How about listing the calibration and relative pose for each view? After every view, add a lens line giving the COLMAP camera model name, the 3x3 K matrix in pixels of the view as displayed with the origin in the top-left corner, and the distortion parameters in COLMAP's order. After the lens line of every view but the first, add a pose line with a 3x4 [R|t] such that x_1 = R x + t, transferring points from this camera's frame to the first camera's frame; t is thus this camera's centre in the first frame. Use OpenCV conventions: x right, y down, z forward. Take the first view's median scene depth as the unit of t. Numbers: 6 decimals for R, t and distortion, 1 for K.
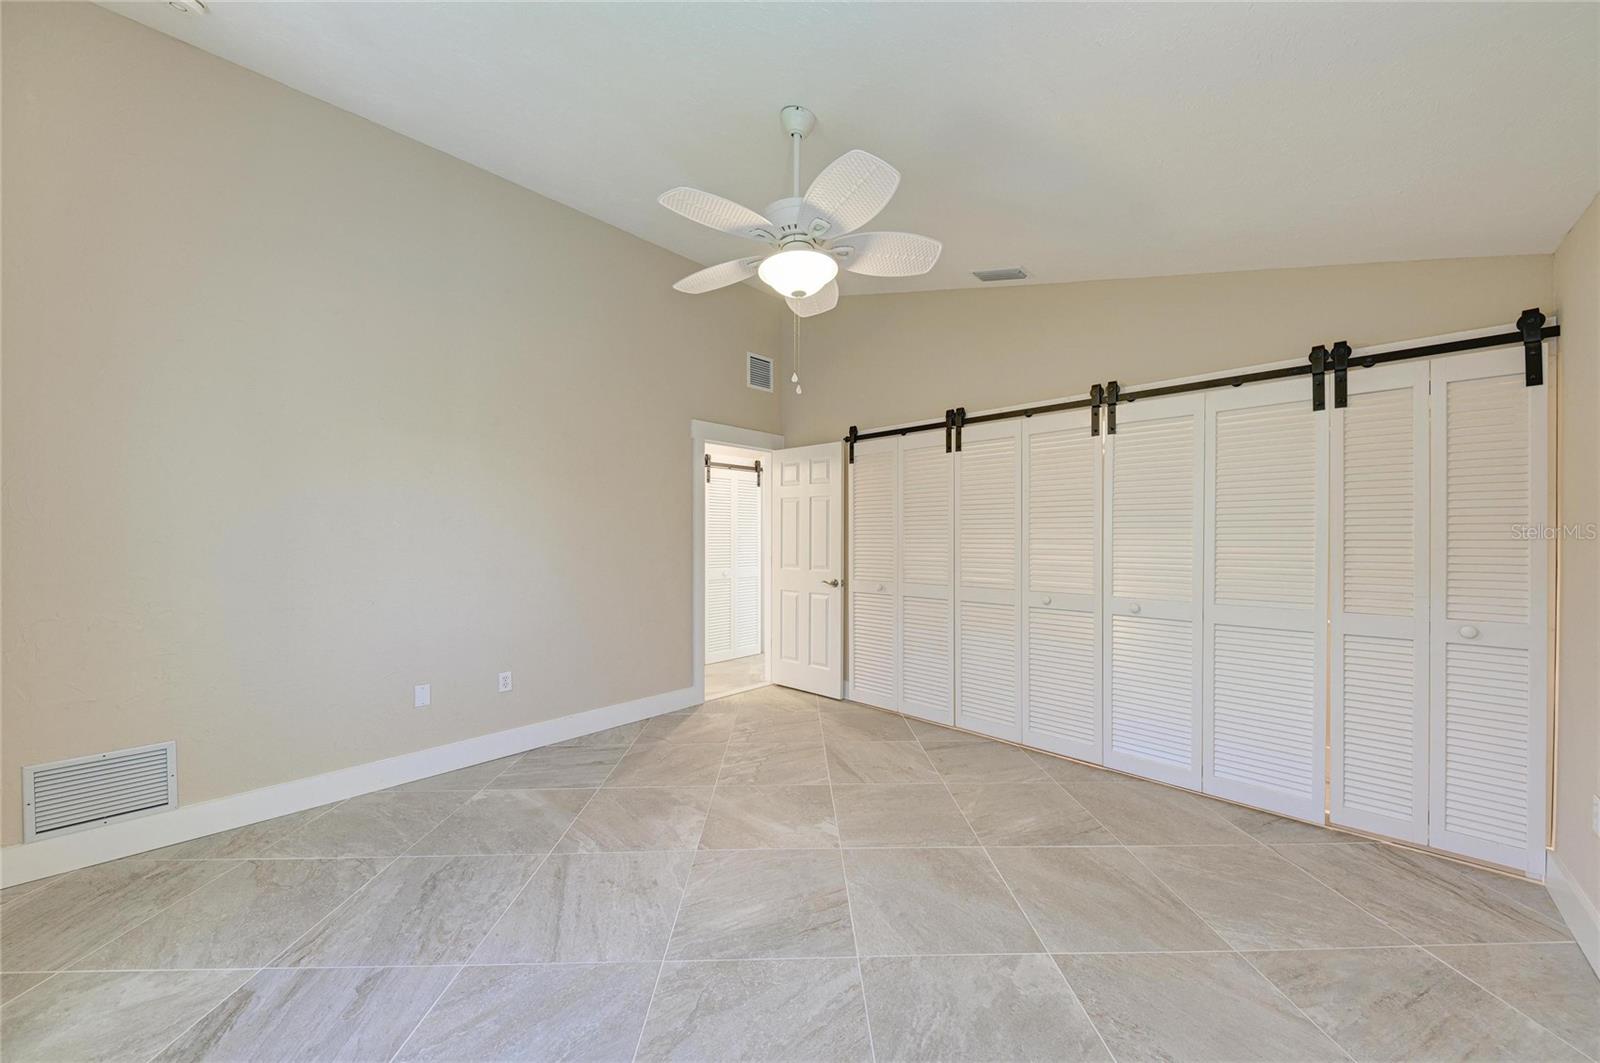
lens RADIAL K [[564.6, 0, 800.0], [0, 564.6, 531.5], [0, 0, 1]] dist [-0.000242, -0.000064]
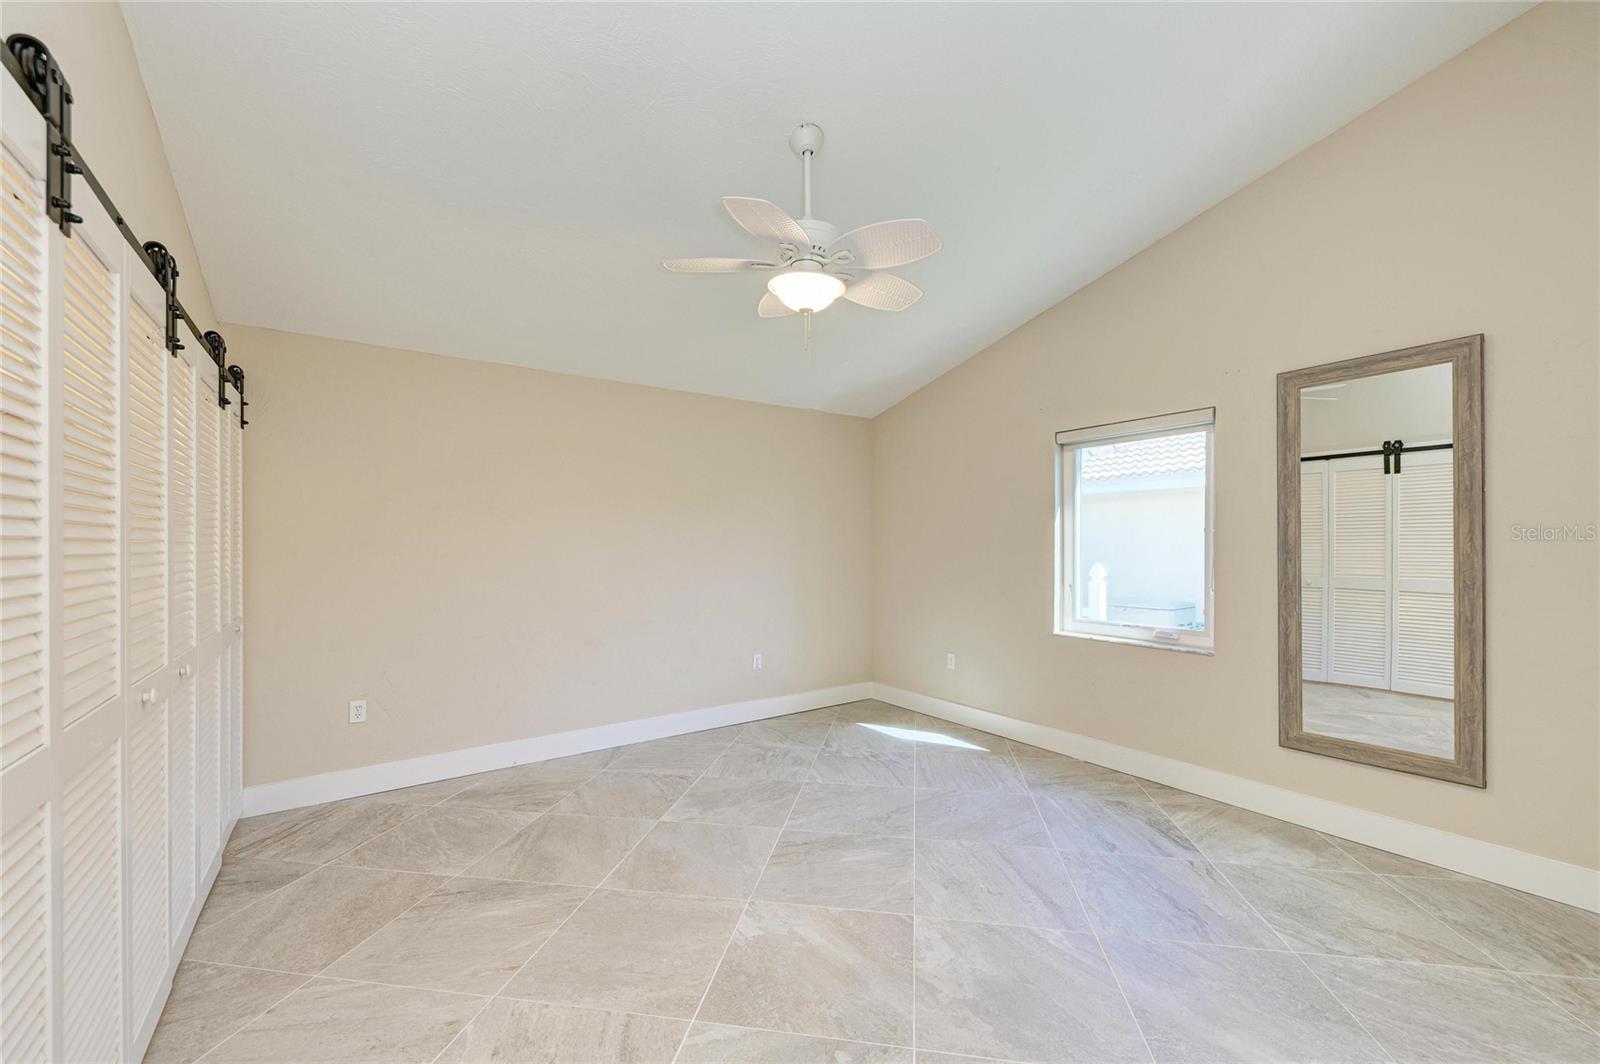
lens RADIAL K [[626.8, 0, 801.1], [0, 626.8, 545.1], [0, 0, 1]] dist [0.006681, -0.000439]
pose [[-0.980808, 0.001923, 0.194966, -0.230751], [0.000280, 0.999964, -0.008454, 0.015799], [-0.194975, -0.008237, -0.980774, 2.245590]]
